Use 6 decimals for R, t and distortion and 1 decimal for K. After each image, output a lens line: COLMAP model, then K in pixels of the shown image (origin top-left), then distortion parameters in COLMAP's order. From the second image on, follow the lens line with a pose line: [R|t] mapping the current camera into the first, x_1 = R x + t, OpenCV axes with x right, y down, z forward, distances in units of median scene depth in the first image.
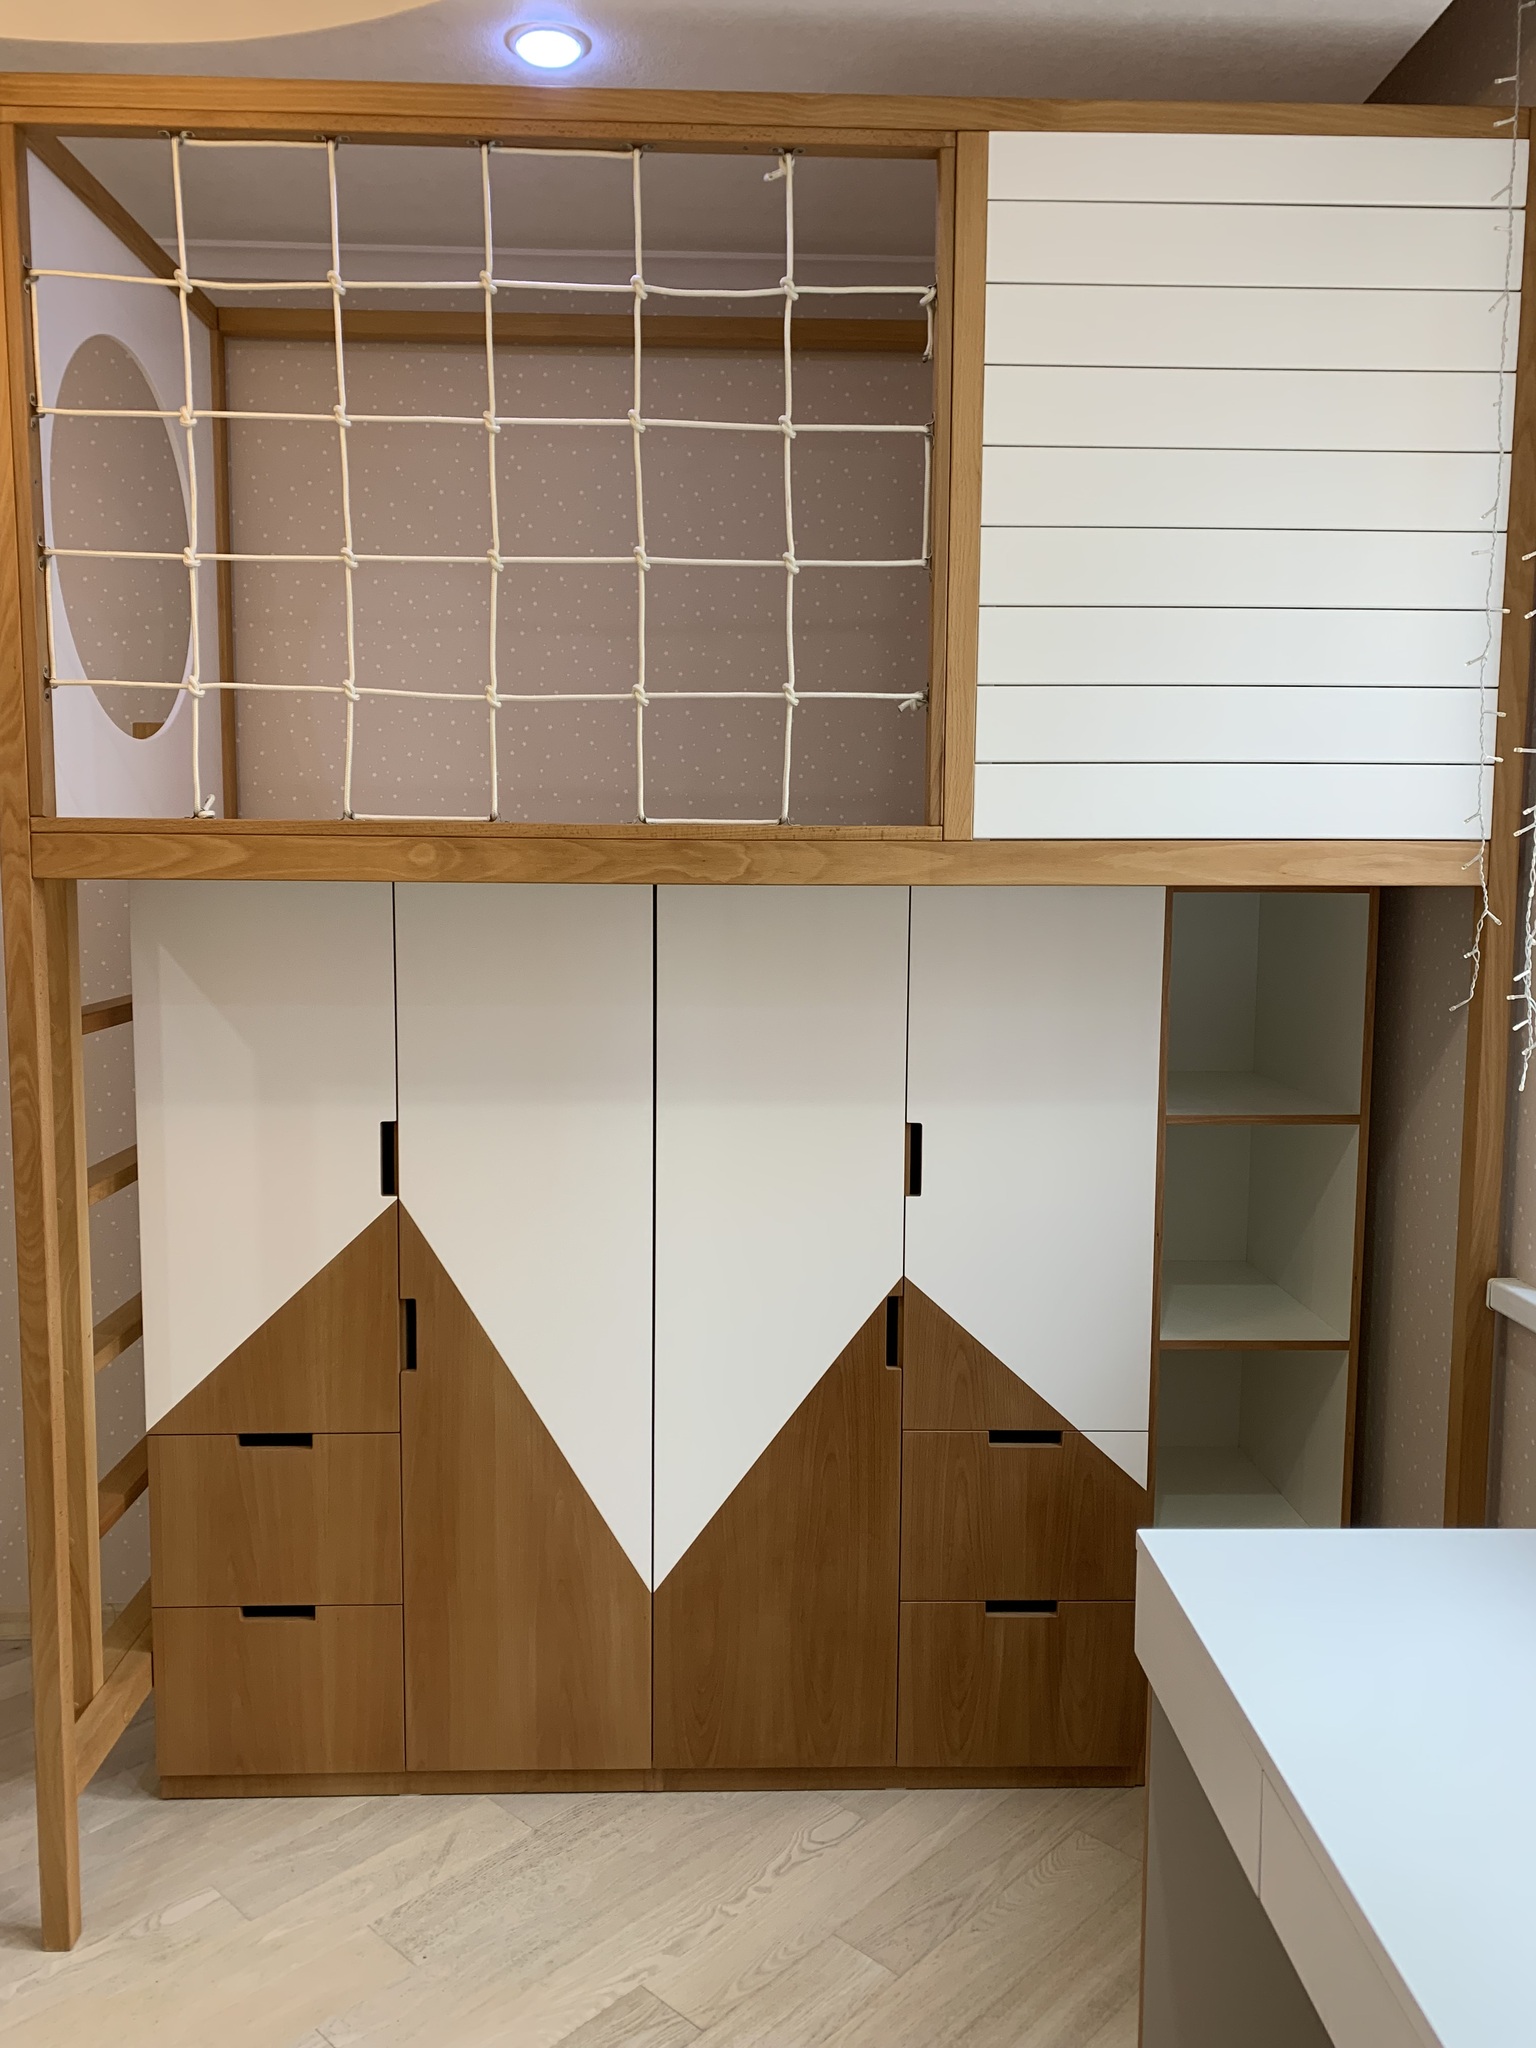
lens RADIAL K [[1537.3, 0, 773.5], [0, 1537.3, 1013.2], [0, 0, 1]] dist [0.057379, -0.075445]
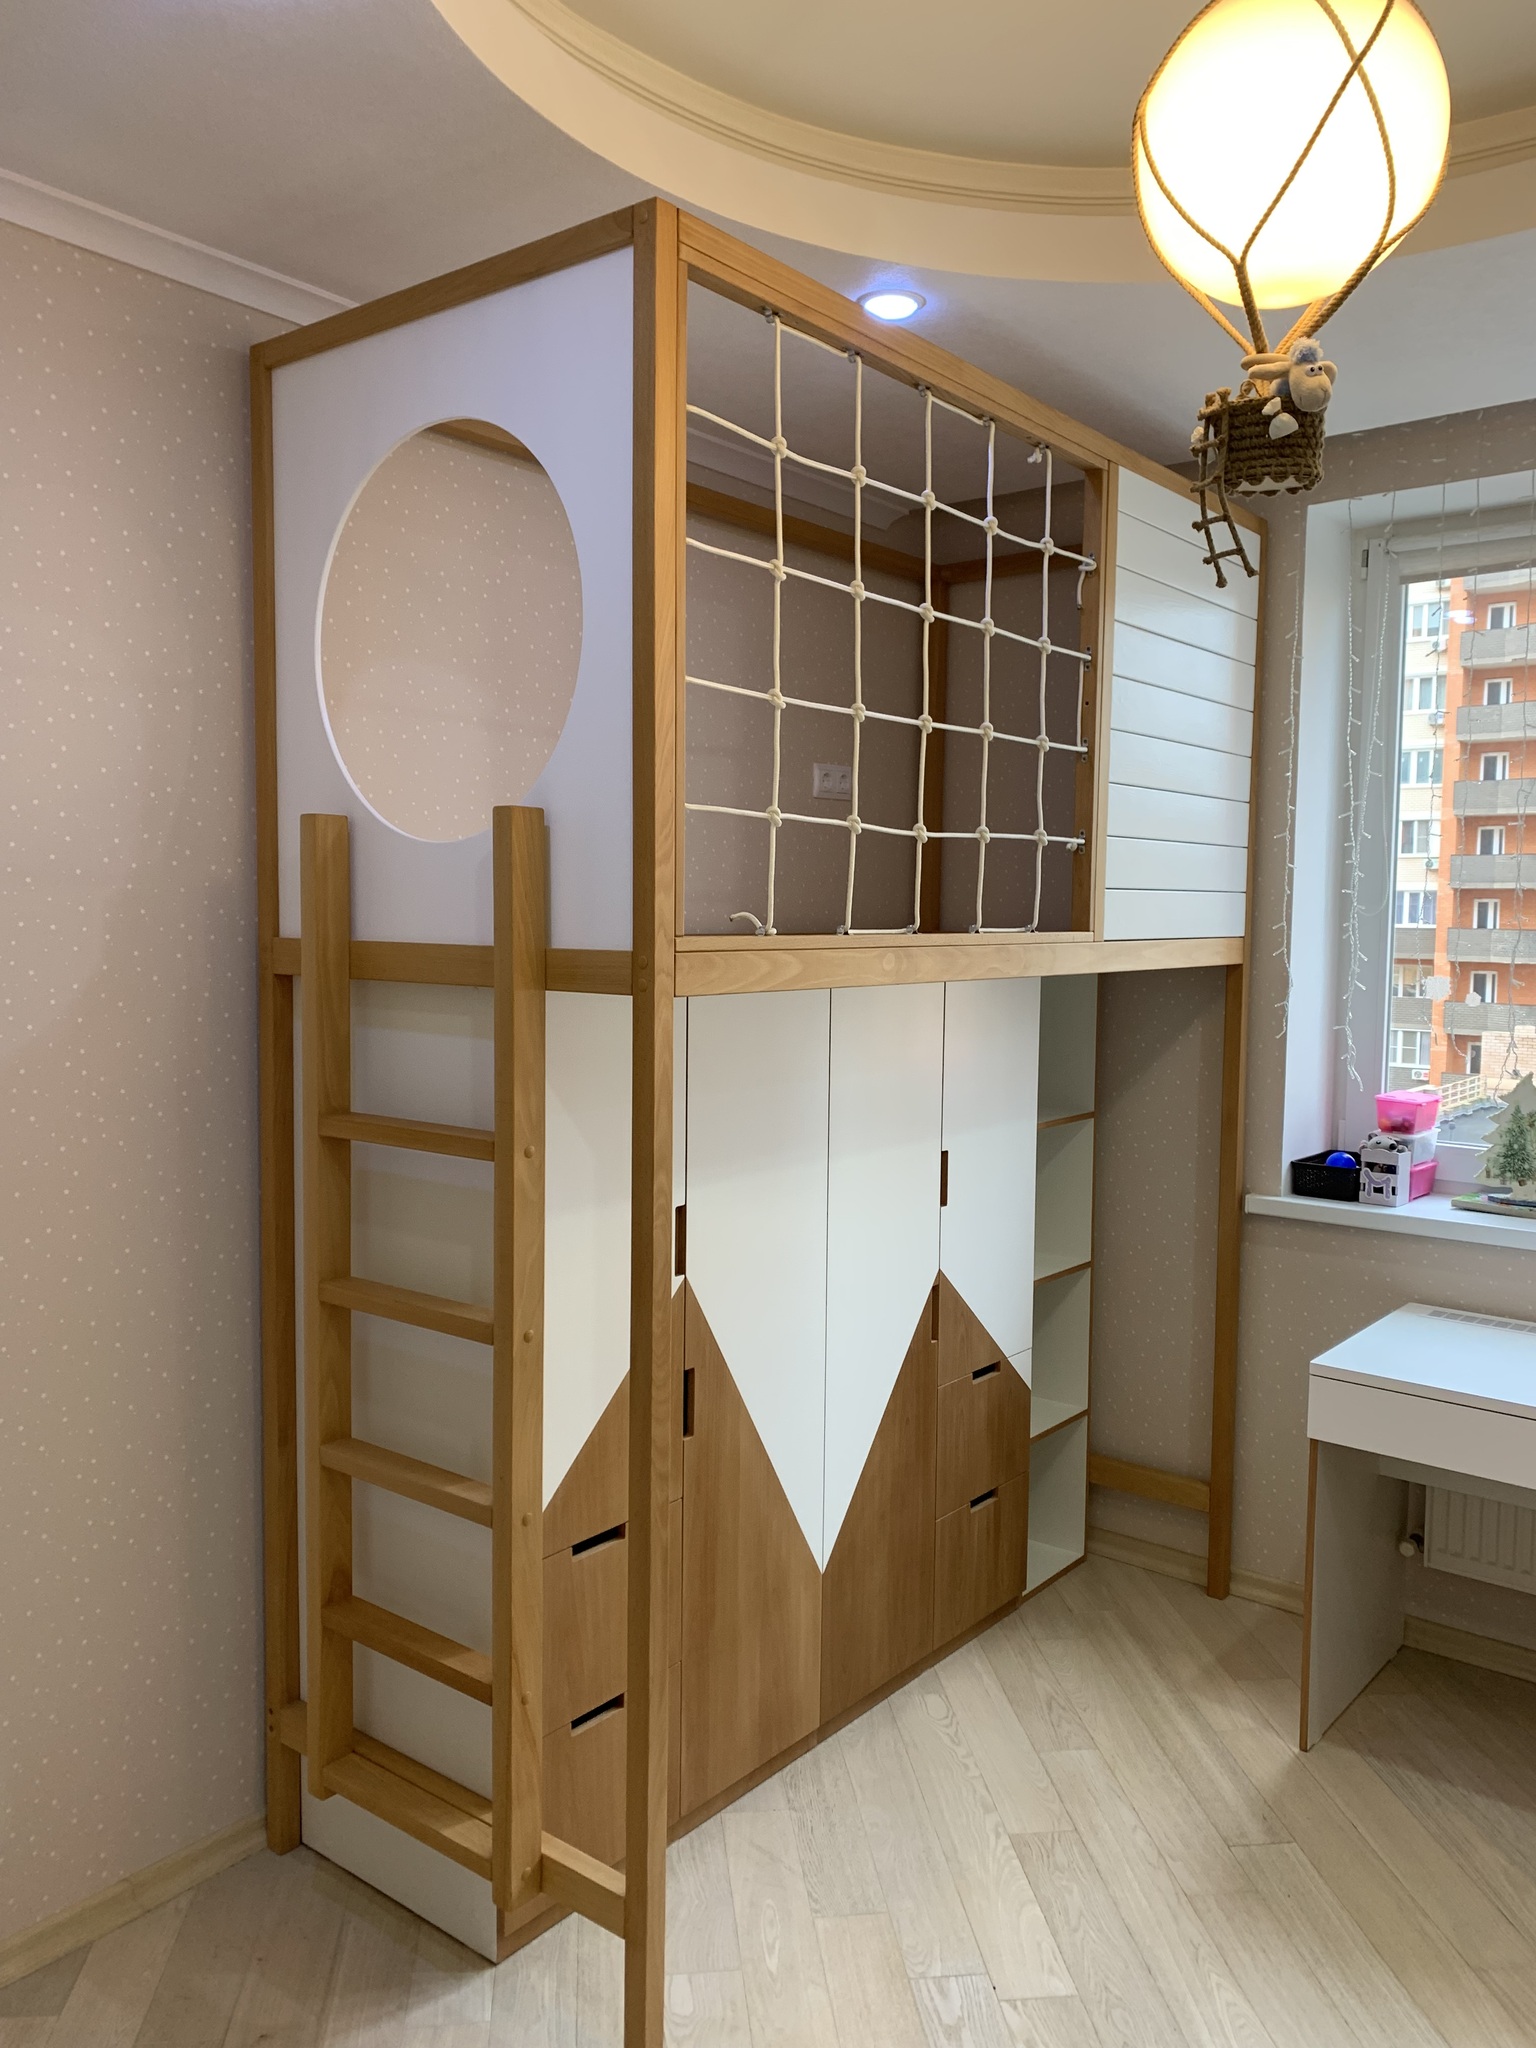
lens RADIAL K [[1556.1, 0, 776.1], [0, 1556.1, 1025.7], [0, 0, 1]] dist [0.013145, -0.004256]
pose [[0.648530, -0.057831, 0.758989, -1.010845], [0.066565, 0.997599, 0.019134, -0.070199], [-0.758273, 0.038113, 0.650822, 0.244890]]
